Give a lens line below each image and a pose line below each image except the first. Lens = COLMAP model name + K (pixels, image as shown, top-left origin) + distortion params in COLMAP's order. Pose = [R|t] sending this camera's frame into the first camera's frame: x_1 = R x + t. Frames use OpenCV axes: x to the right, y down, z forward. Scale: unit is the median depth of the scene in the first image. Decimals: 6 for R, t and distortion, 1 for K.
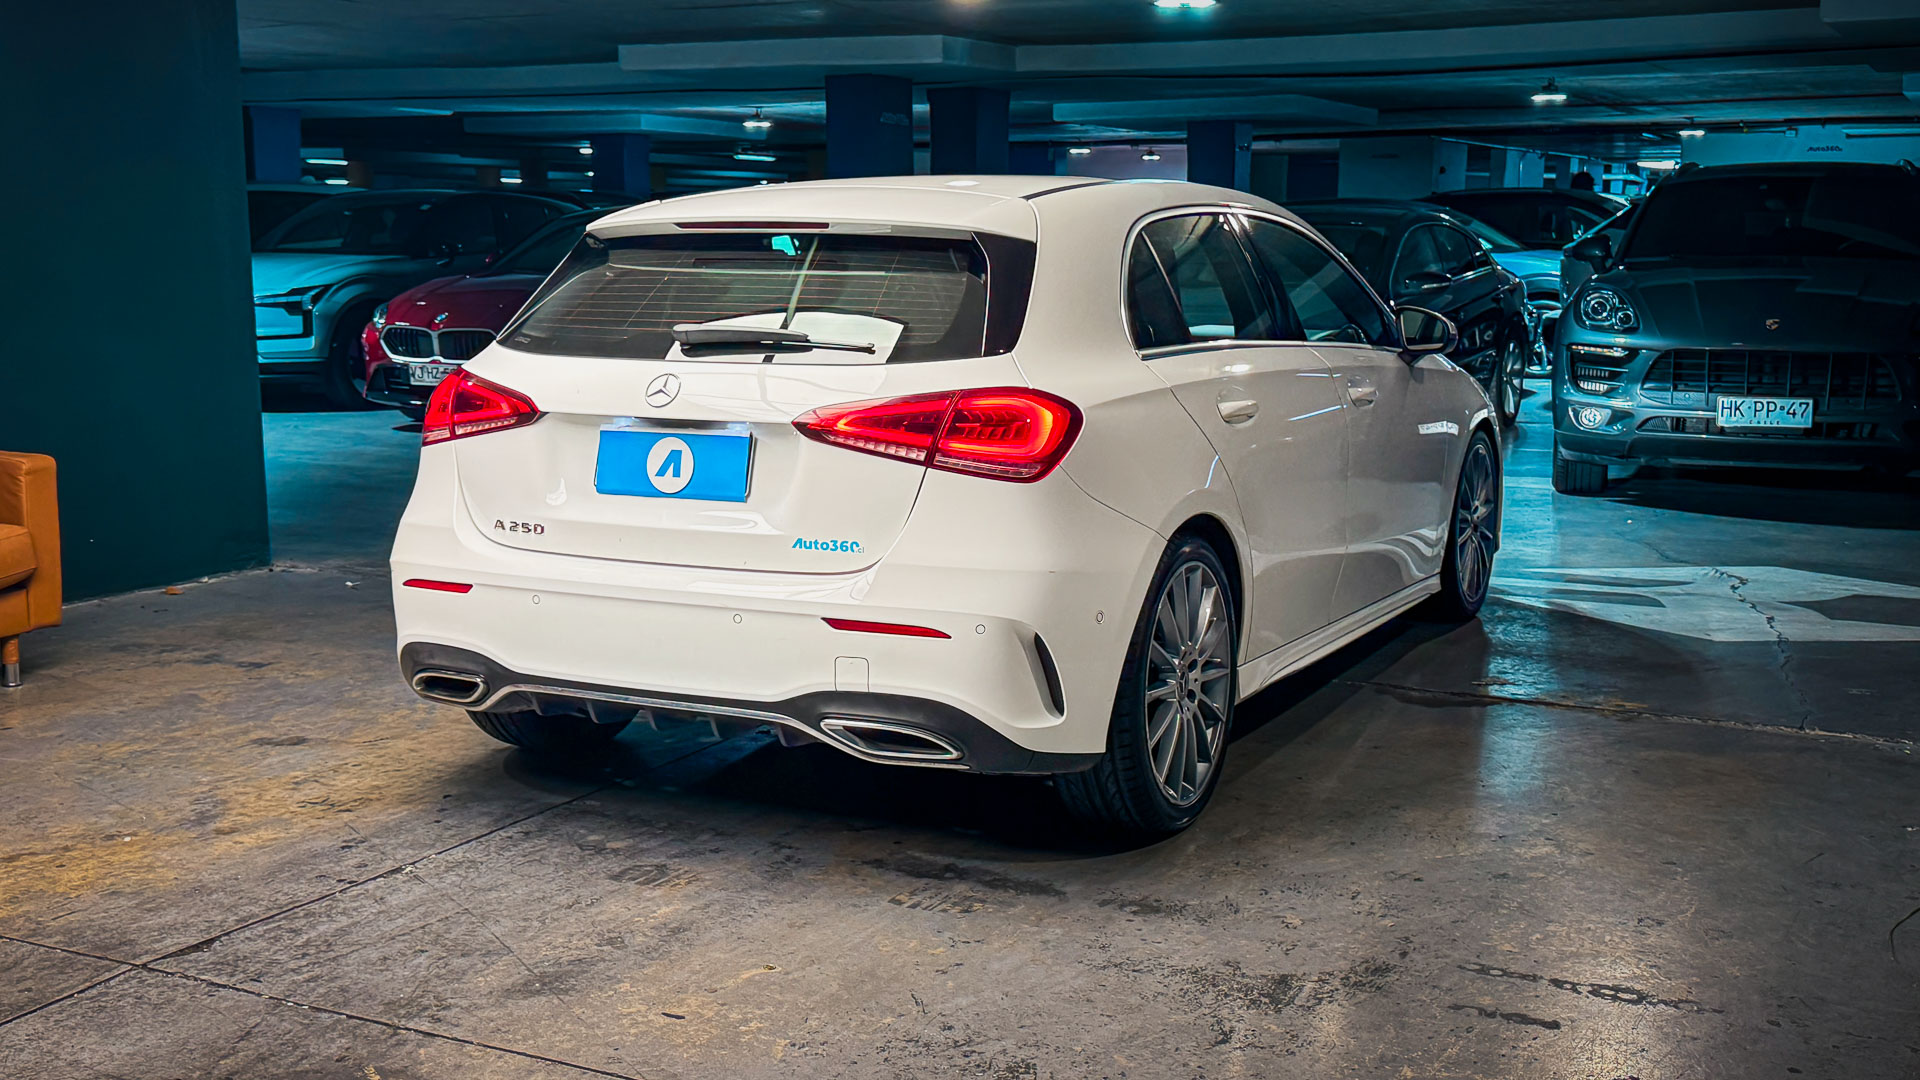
lens RADIAL K [[1996.2, 0, 993.2], [0, 1996.2, 536.1], [0, 0, 1]] dist [0.186891, -0.432549]
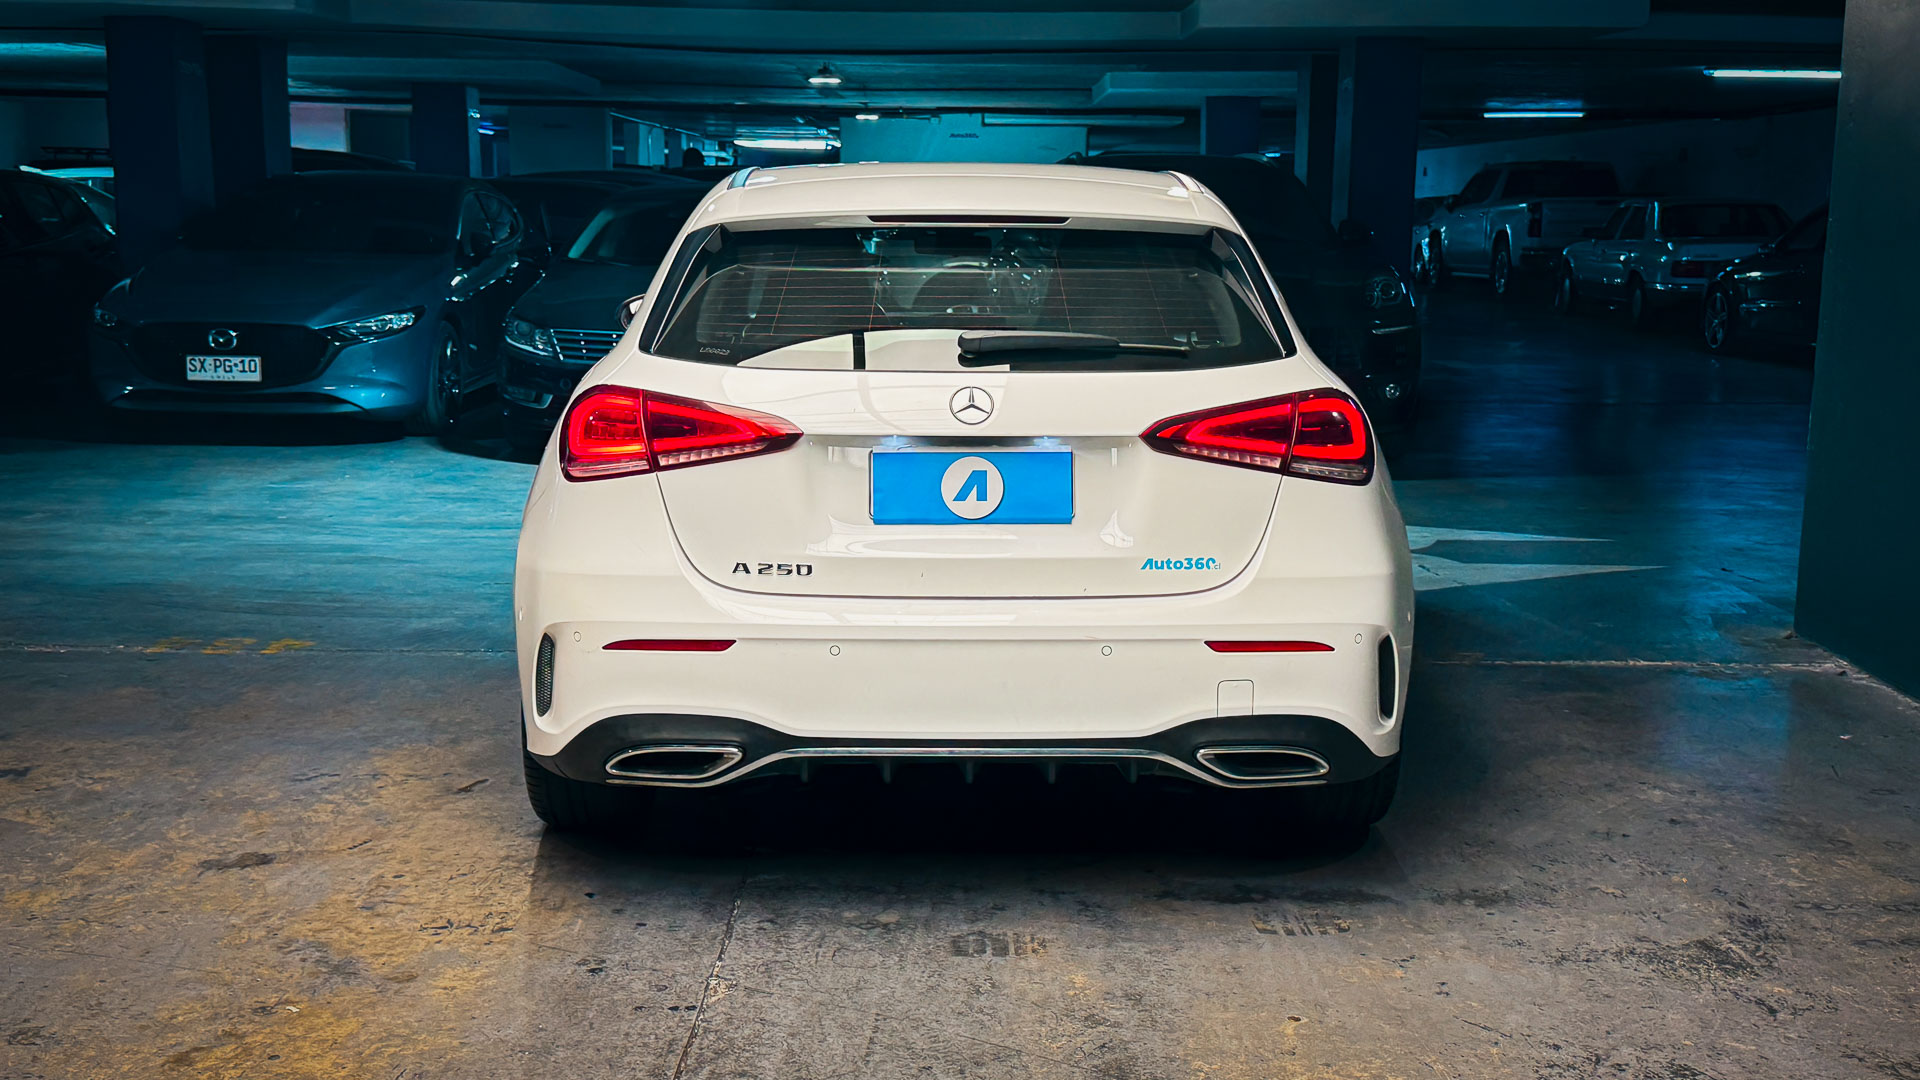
lens RADIAL K [[1996.2, 0, 993.2], [0, 1996.2, 536.1], [0, 0, 1]] dist [0.186891, -0.432549]
pose [[0.884768, -0.067460, 0.461124, -0.564438], [0.060441, 0.997721, 0.029993, -0.039896], [-0.462096, 0.001334, 0.886829, 0.201166]]
